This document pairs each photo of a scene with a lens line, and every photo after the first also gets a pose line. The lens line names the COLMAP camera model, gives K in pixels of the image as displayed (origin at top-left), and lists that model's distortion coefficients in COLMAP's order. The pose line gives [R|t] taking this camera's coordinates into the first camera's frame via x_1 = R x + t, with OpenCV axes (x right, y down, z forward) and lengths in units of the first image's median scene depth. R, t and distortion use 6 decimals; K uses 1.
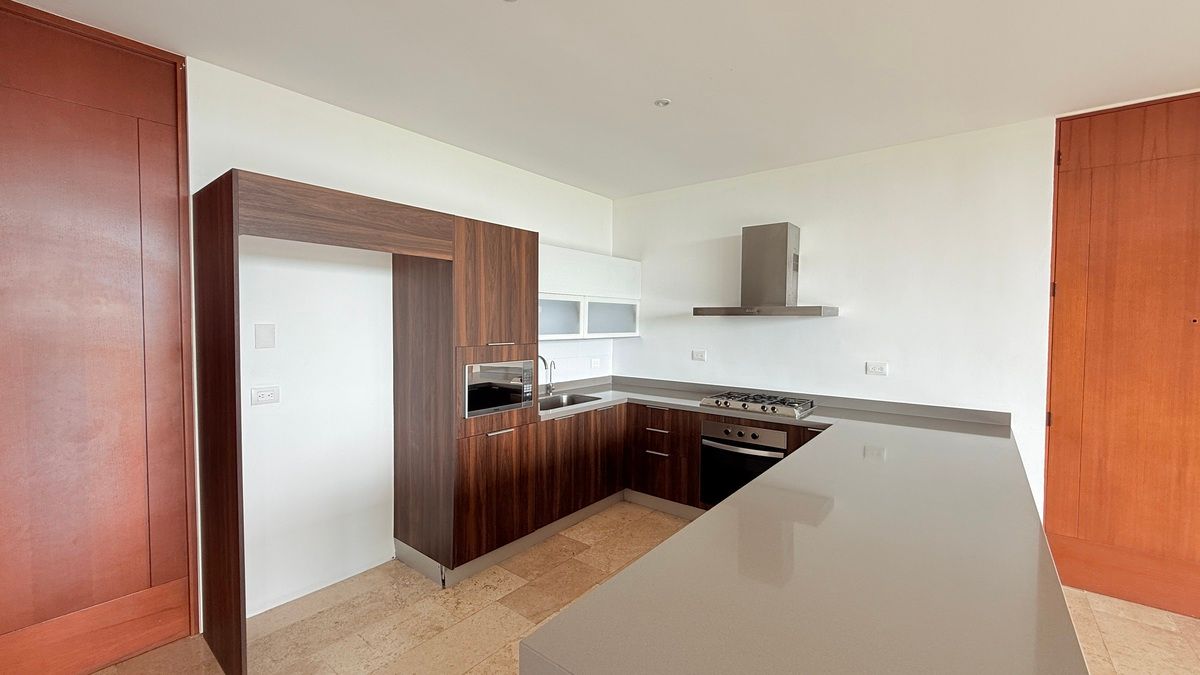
lens RADIAL K [[478.6, 0, 595.6], [0, 478.6, 337.6], [0, 0, 1]] dist [0.001374, 0.000642]
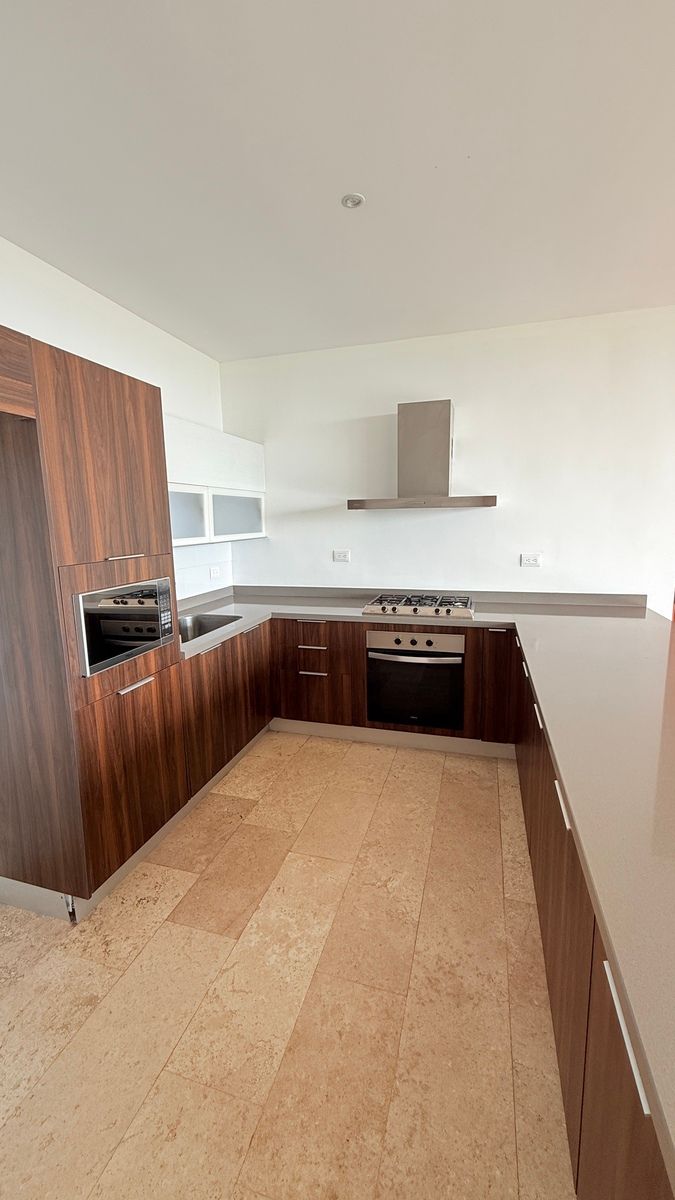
lens RADIAL K [[478.6, 0, 338.0], [0, 478.6, 595.4], [0, 0, 1]] dist [0.001374, 0.000642]
pose [[0.927115, -0.085057, 0.364999, -0.156694], [0.039515, 0.990662, 0.130486, -0.008306], [-0.372689, -0.106552, 0.921819, 0.251520]]
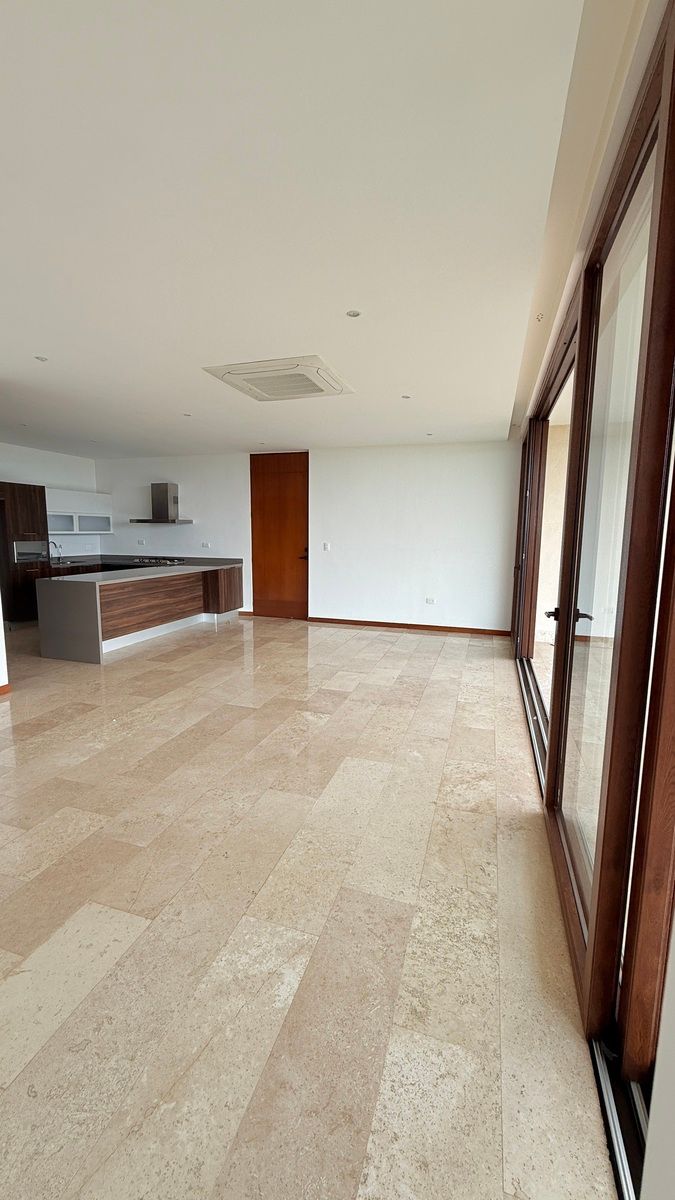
lens RADIAL K [[478.6, 0, 338.0], [0, 478.6, 595.4], [0, 0, 1]] dist [0.001374, 0.000642]
pose [[0.933991, -0.044436, 0.354524, 0.360668], [0.007839, 0.994546, 0.104003, 0.077247], [-0.357212, -0.094359, 0.929245, -1.707644]]
